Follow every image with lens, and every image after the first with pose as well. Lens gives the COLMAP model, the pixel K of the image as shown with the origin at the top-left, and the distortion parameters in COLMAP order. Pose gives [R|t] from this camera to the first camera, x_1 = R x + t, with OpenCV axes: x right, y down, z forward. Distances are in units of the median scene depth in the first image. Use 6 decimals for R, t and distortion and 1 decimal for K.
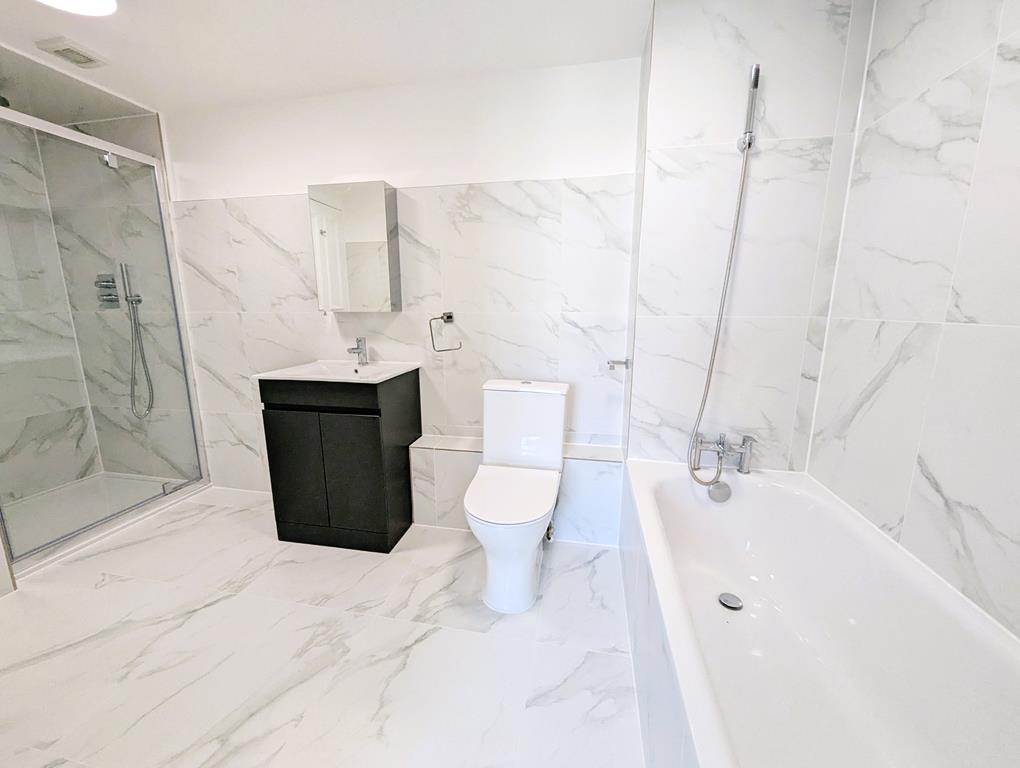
lens RADIAL K [[407.3, 0, 514.4], [0, 407.3, 383.8], [0, 0, 1]] dist [-0.000317, -0.000044]
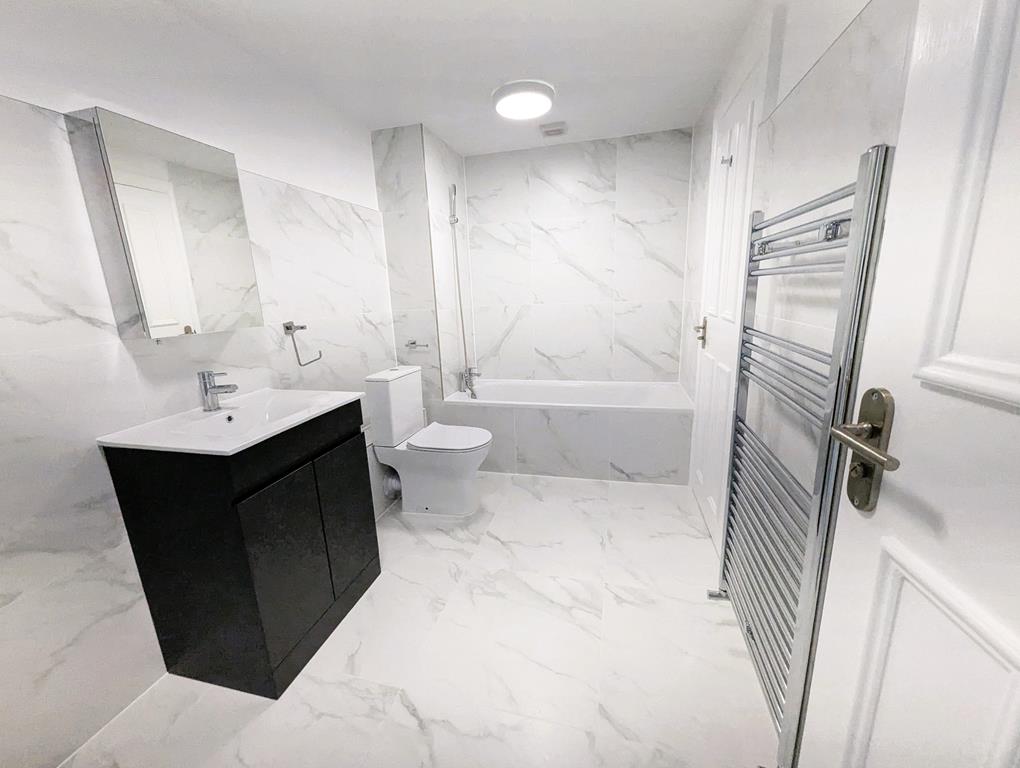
lens RADIAL K [[407.3, 0, 514.4], [0, 407.3, 383.8], [0, 0, 1]] dist [-0.000317, -0.000044]
pose [[0.041348, -0.226032, 0.973242, -1.138395], [0.223588, 0.951465, 0.211476, -0.138813], [-0.973806, 0.208861, 0.089879, 0.520944]]
